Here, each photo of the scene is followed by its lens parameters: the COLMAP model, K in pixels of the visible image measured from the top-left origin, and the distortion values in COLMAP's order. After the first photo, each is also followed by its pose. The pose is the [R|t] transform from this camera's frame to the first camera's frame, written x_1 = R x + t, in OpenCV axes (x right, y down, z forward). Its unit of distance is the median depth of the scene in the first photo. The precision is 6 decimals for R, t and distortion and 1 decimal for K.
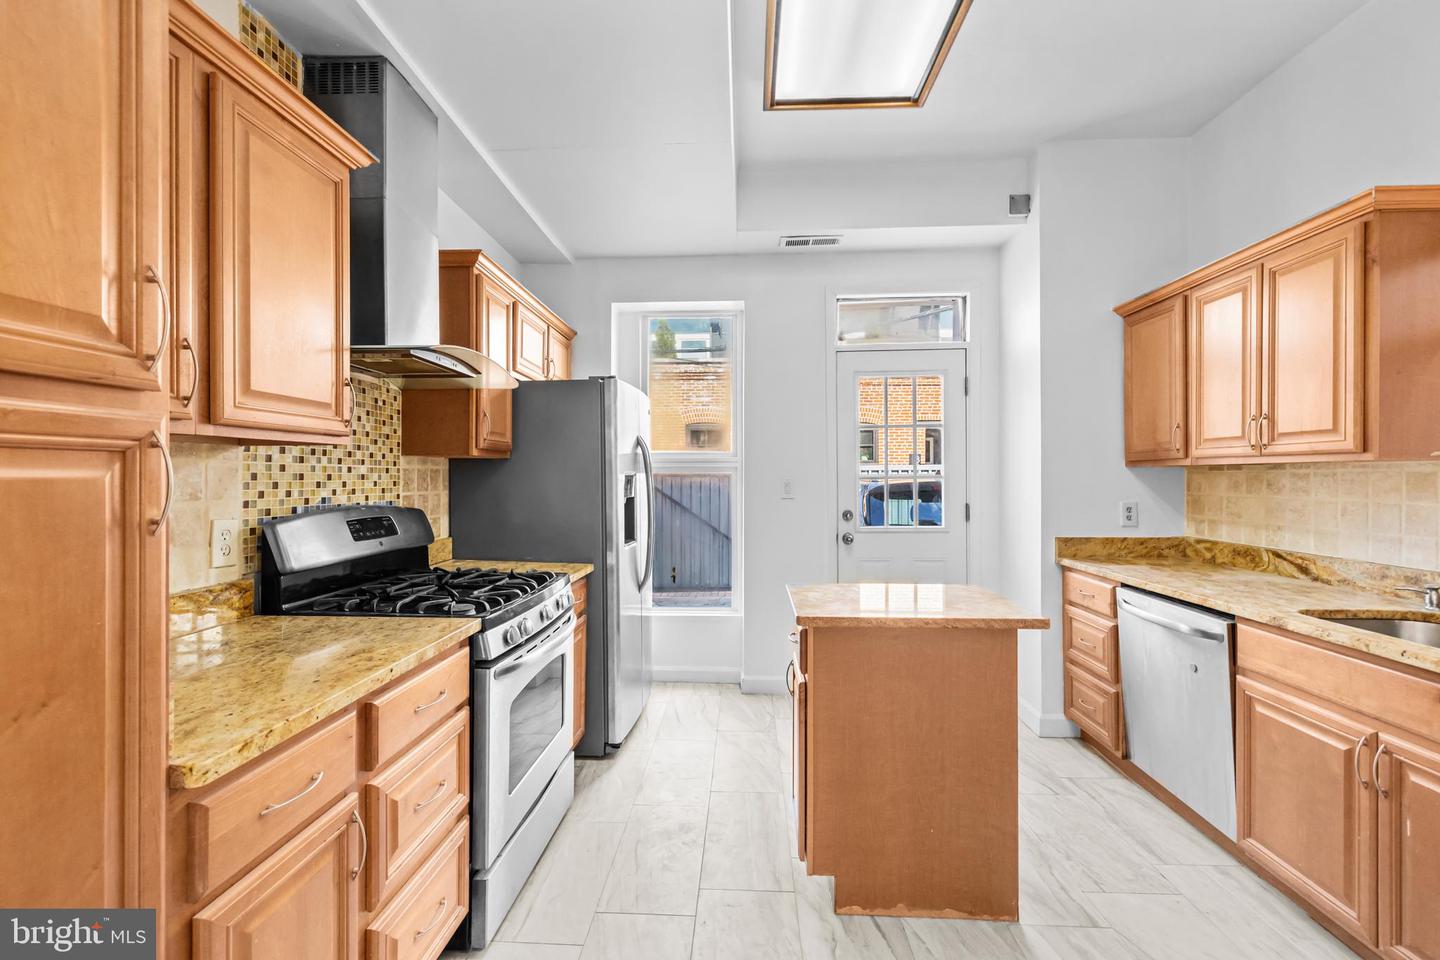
lens RADIAL K [[608.8, 0, 720.8], [0, 608.8, 469.0], [0, 0, 1]] dist [0.003810, 0.000094]
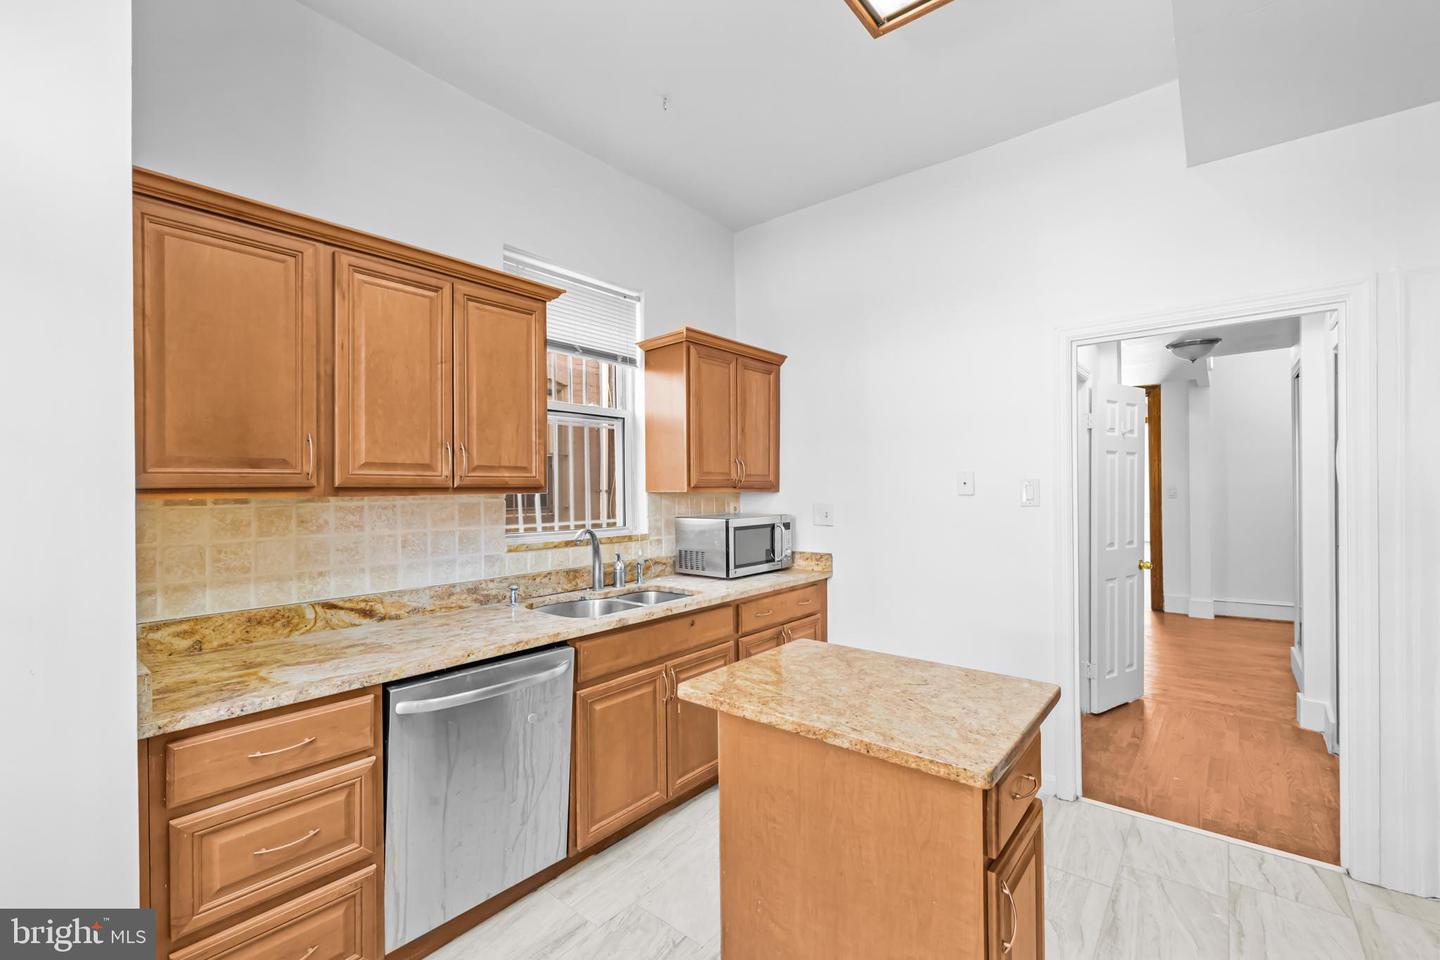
lens RADIAL K [[613.2, 0, 712.8], [0, 613.2, 490.6], [0, 0, 1]] dist [0.001141, 0.000066]
pose [[-0.794797, 0.004164, 0.606861, -0.001387], [0.001540, 0.999987, -0.004844, -0.011254], [-0.606873, -0.002915, -0.794793, 1.486211]]
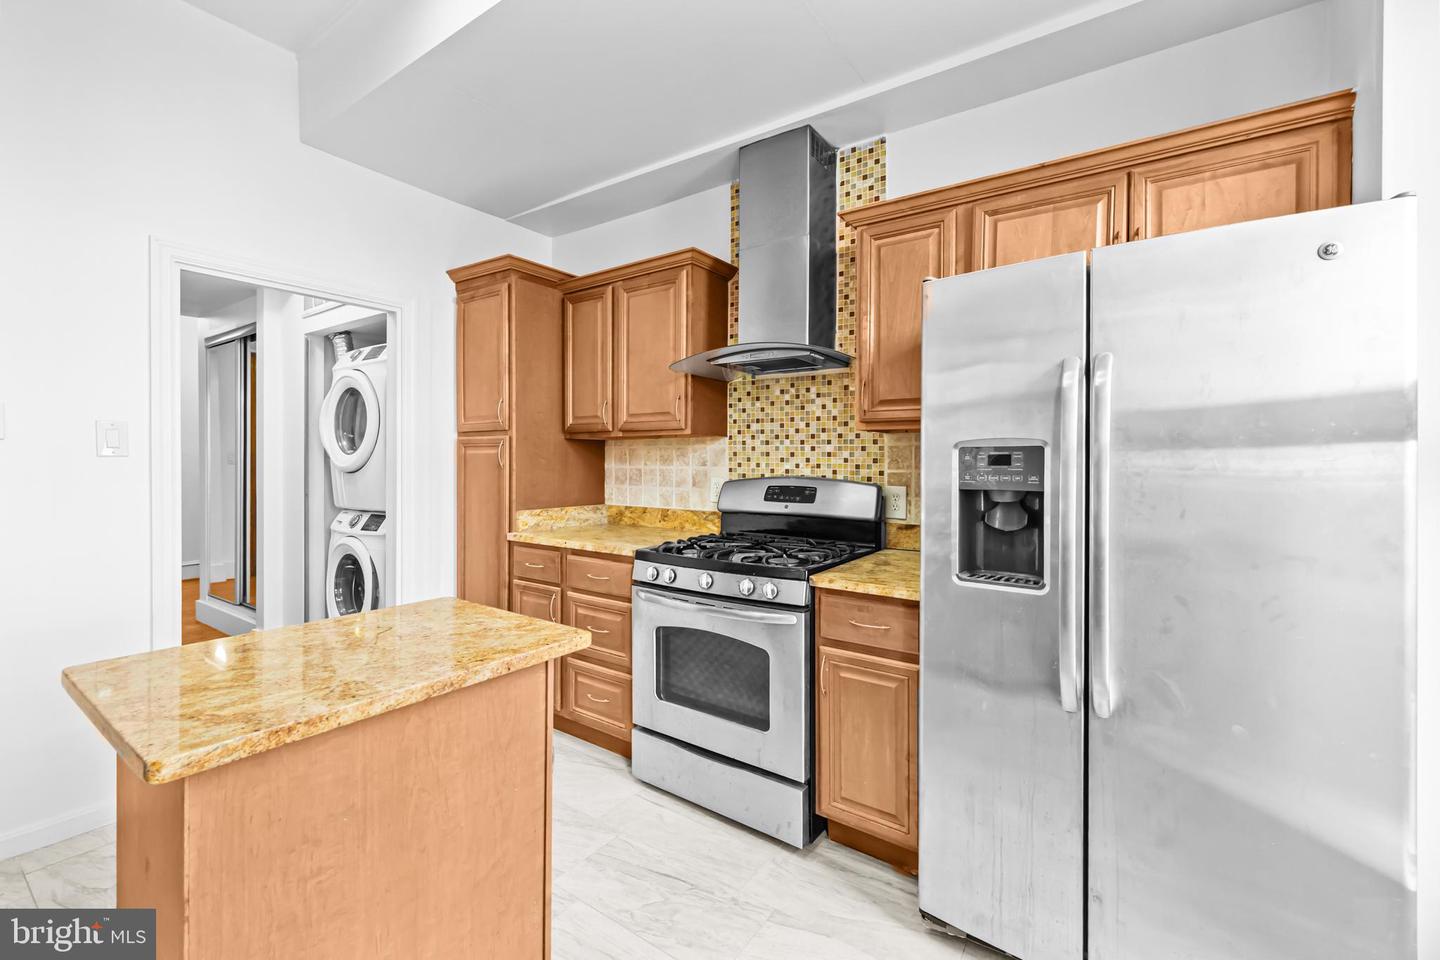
lens RADIAL K [[608.8, 0, 720.8], [0, 608.8, 469.0], [0, 0, 1]] dist [0.003810, 0.000094]
pose [[-0.536754, 0.007979, -0.843701, 0.528207], [0.003428, 0.999968, 0.007275, 0.031635], [0.843732, 0.001013, -0.536764, 1.426905]]
